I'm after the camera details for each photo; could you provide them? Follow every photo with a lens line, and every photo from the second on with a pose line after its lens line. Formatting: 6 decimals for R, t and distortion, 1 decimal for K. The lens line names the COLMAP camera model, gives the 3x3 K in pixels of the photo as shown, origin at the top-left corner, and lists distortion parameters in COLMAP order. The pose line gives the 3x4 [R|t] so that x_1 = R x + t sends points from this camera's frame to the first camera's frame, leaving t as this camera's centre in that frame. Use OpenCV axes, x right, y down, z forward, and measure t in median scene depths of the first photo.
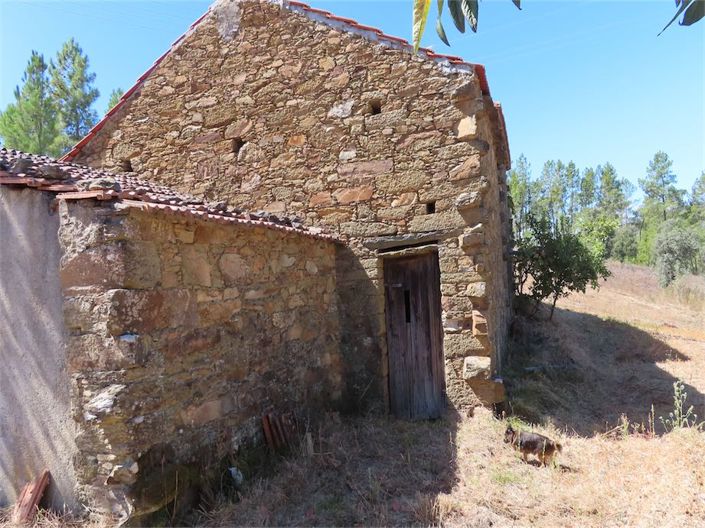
lens RADIAL K [[477.7, 0, 294.1], [0, 477.7, 235.1], [0, 0, 1]] dist [-0.004419, 0.000749]
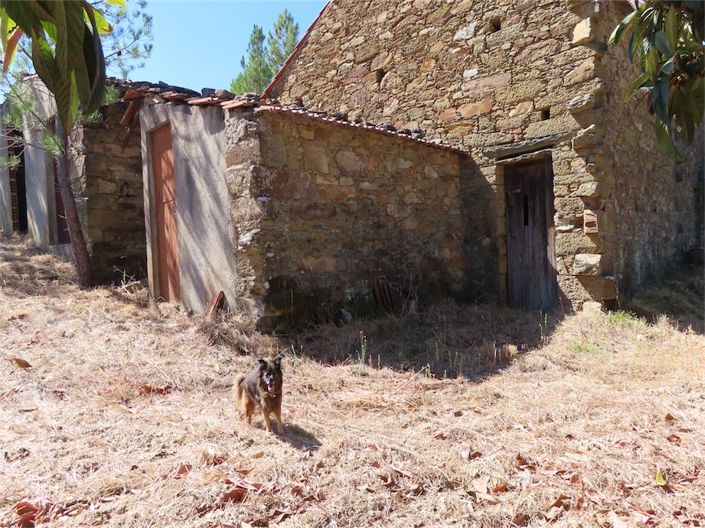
lens RADIAL K [[532.2, 0, 346.9], [0, 532.2, 253.5], [0, 0, 1]] dist [0.005780, 0.002976]
pose [[0.920360, 0.024863, -0.390281, 0.350500], [-0.002222, 0.998293, 0.058355, 0.184388], [0.391066, -0.052840, 0.918844, -0.278601]]
